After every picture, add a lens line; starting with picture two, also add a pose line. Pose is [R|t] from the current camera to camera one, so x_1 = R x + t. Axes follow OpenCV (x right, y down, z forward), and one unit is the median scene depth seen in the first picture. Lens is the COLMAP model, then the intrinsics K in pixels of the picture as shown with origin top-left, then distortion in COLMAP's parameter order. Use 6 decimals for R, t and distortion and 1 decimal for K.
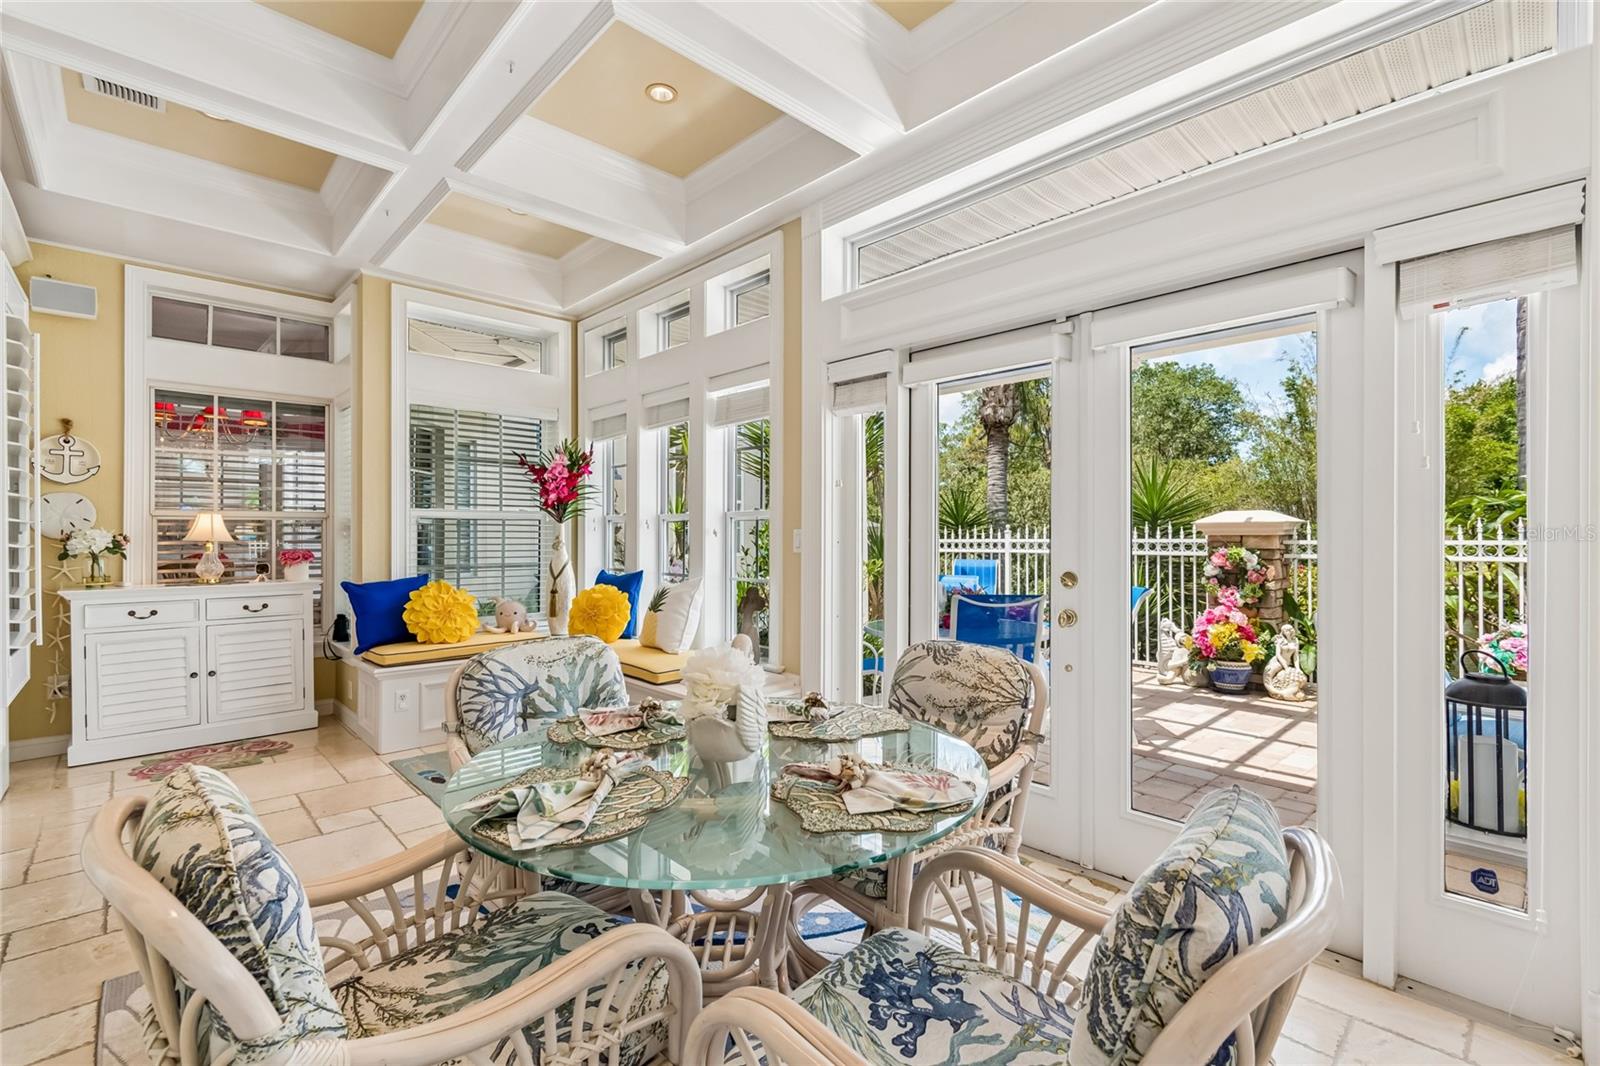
lens RADIAL K [[706.1, 0, 801.2], [0, 706.1, 533.7], [0, 0, 1]] dist [0.004633, -0.001989]
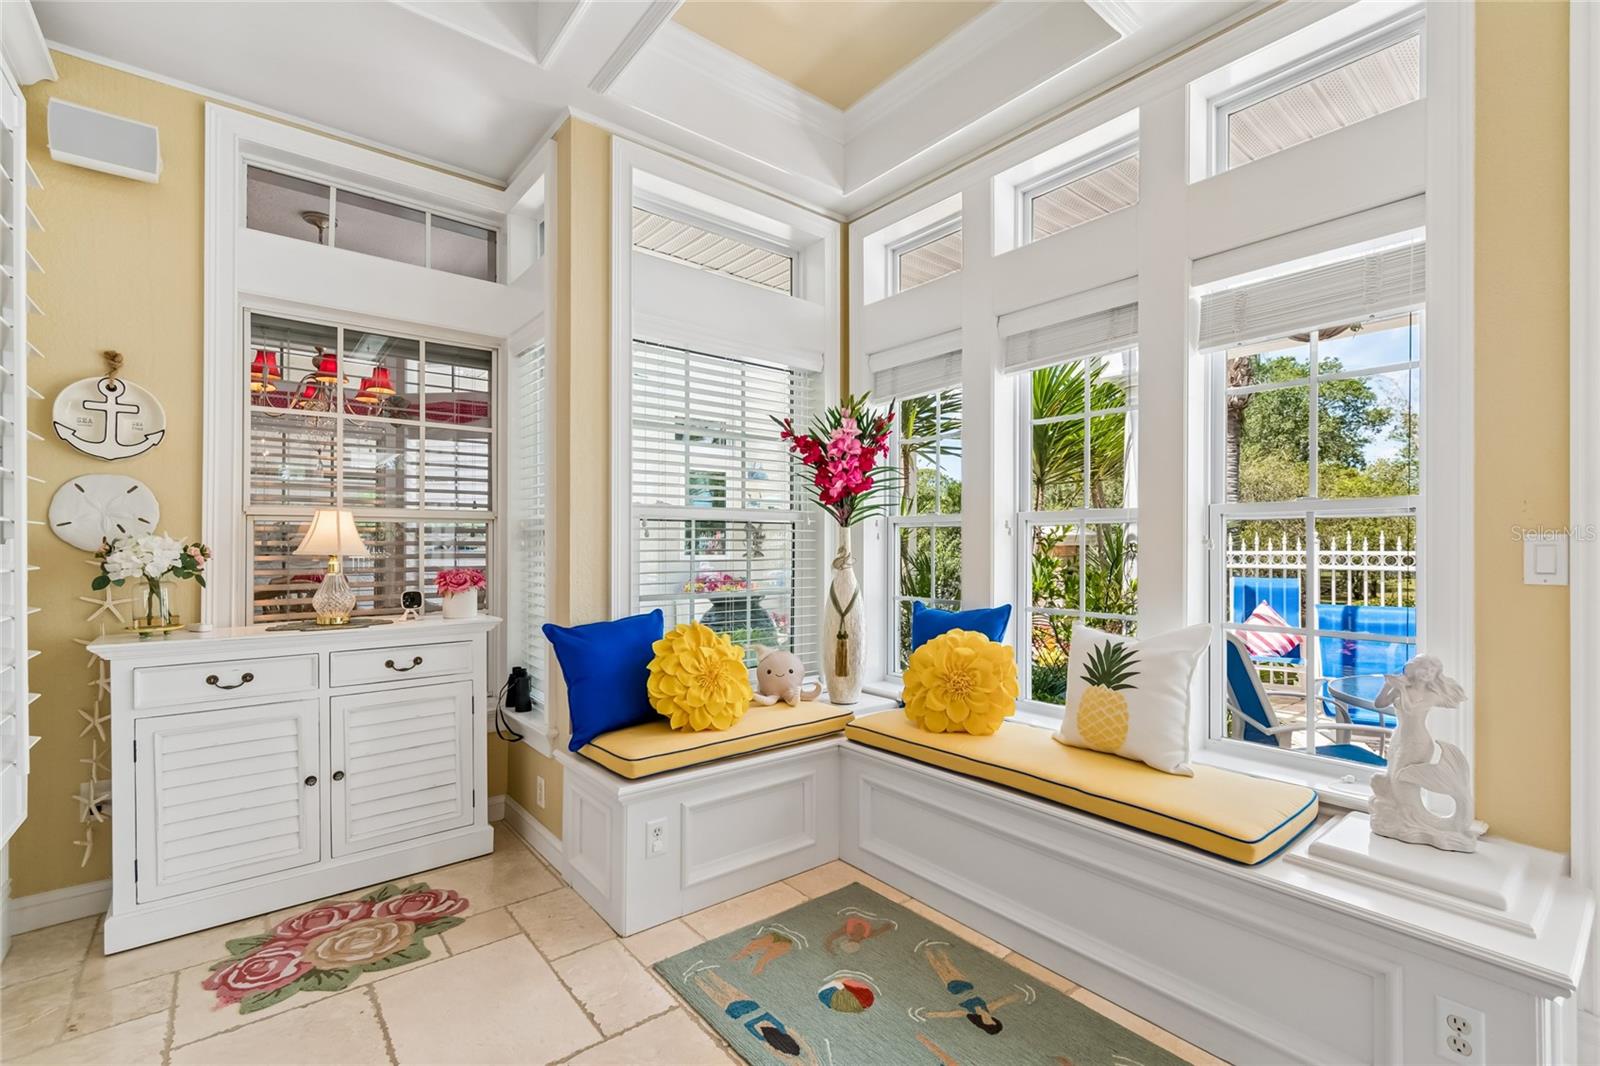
lens RADIAL K [[706.1, 0, 800.6], [0, 706.1, 542.3], [0, 0, 1]] dist [0.004633, -0.001989]
pose [[0.996982, 0.000305, -0.077637, -0.383963], [-0.000518, 0.999996, -0.002725, 0.000463], [0.077636, 0.002757, 0.996978, 0.419266]]
